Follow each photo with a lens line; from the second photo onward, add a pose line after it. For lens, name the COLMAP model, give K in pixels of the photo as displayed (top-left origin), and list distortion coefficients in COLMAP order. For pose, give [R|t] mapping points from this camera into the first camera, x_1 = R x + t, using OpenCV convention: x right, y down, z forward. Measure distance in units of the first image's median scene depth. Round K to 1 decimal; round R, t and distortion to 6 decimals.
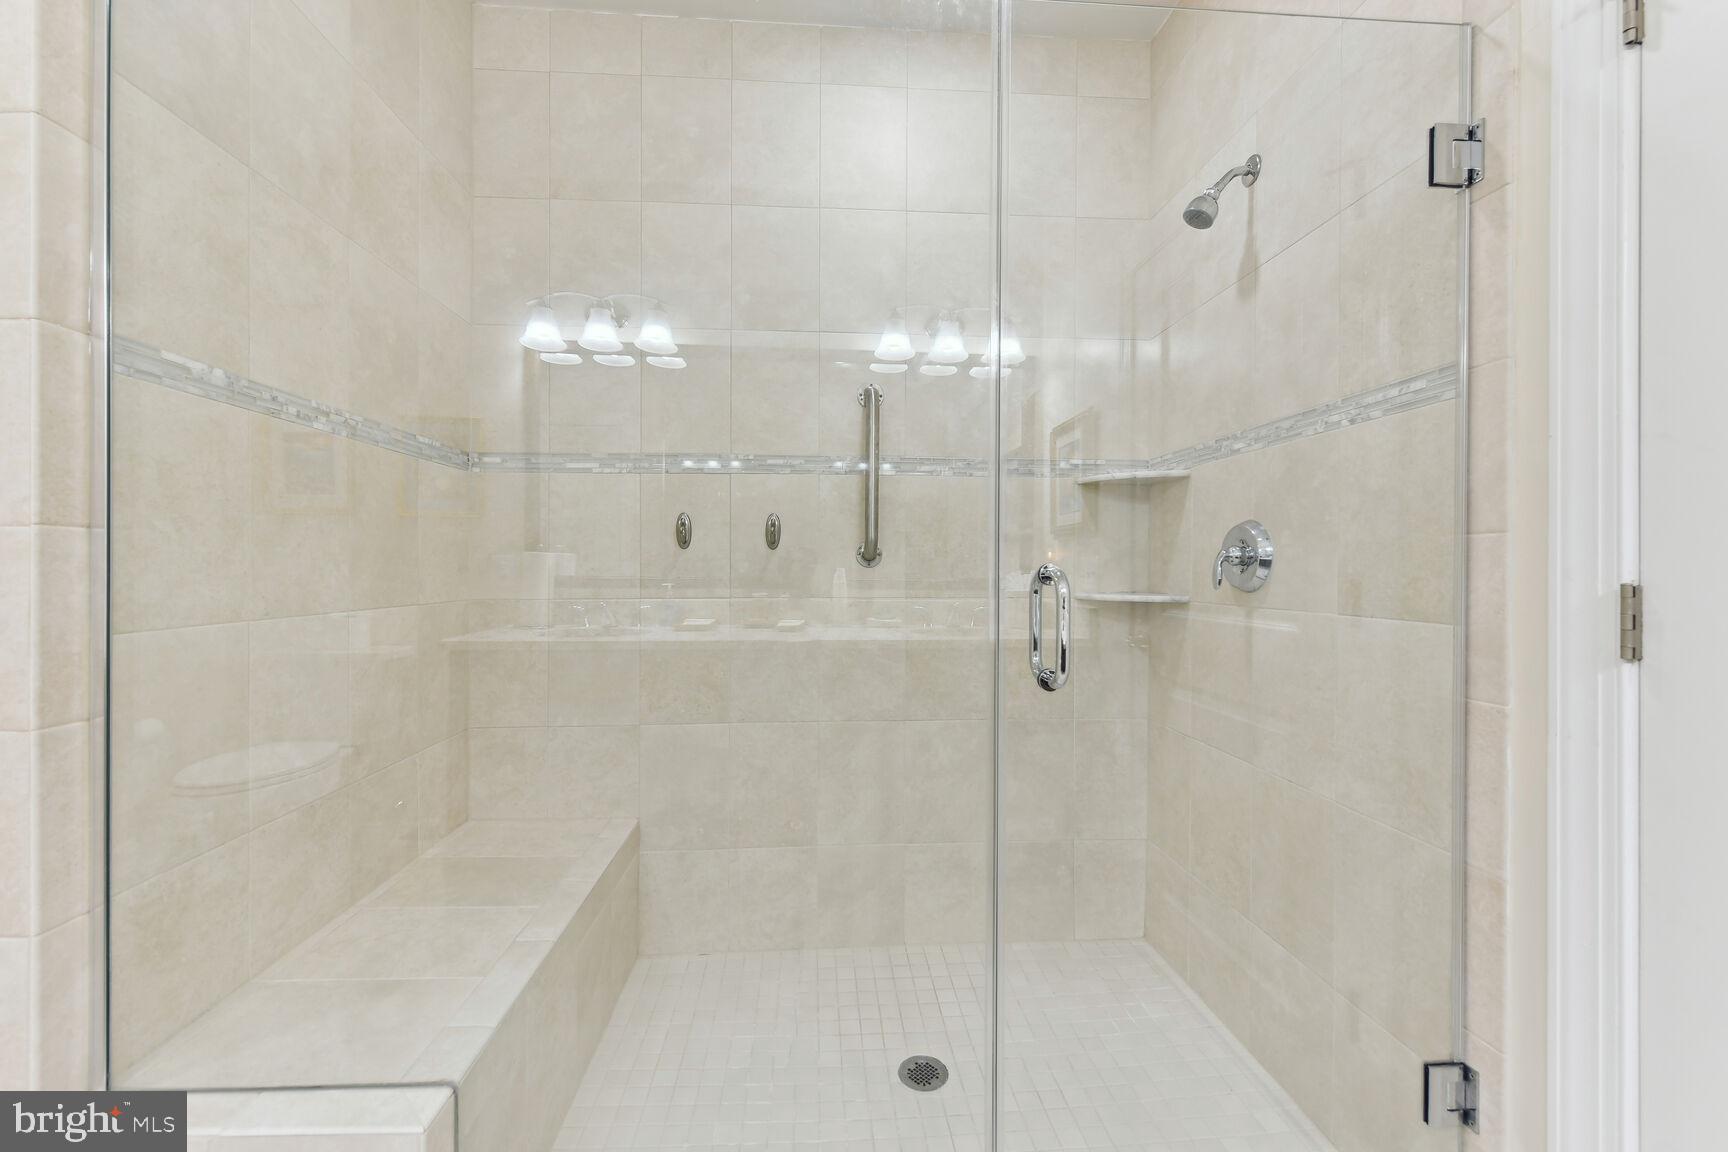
lens RADIAL K [[695.3, 0, 861.7], [0, 695.3, 573.9], [0, 0, 1]] dist [0.004438, -0.000344]
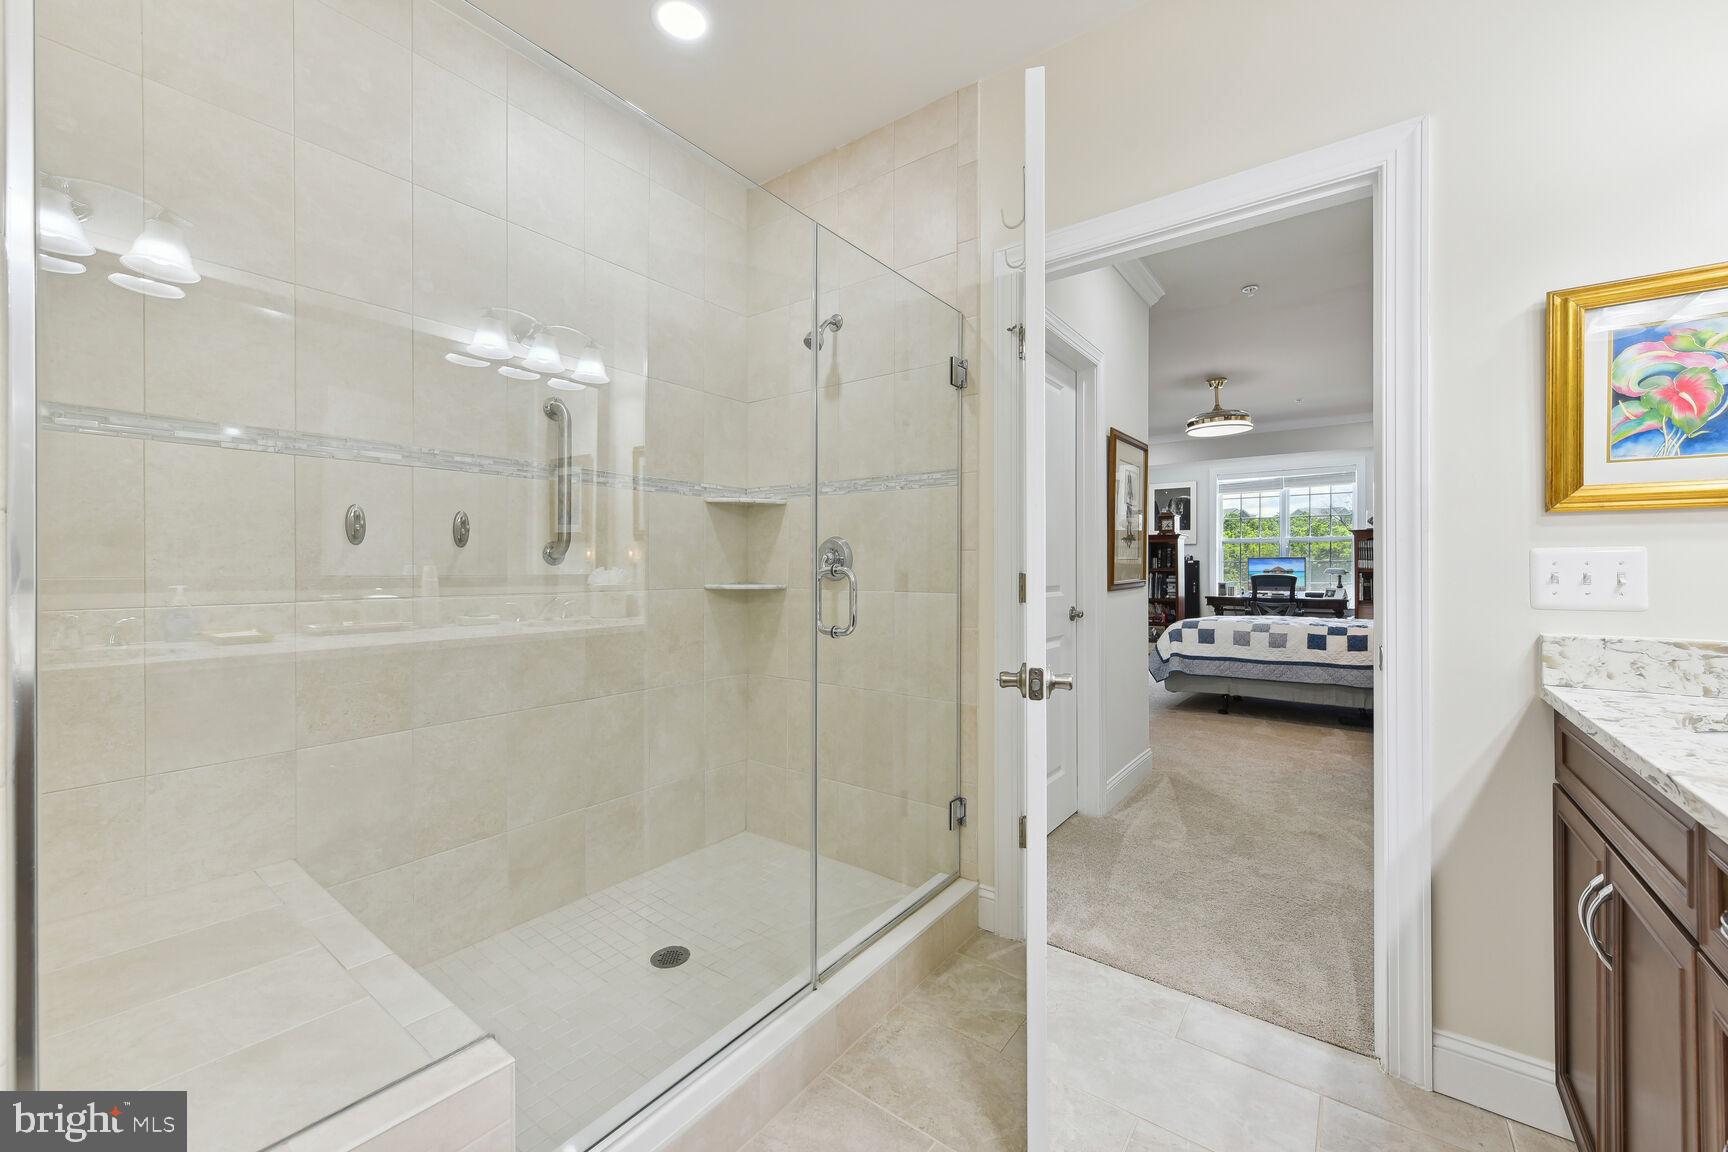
lens RADIAL K [[681.3, 0, 860.5], [0, 681.3, 573.8], [0, 0, 1]] dist [0.002936, -0.000185]
pose [[0.652574, -0.009147, 0.757670, -0.503222], [0.004839, 0.999957, 0.007904, -0.002021], [-0.757710, -0.001491, 0.652590, -0.072392]]
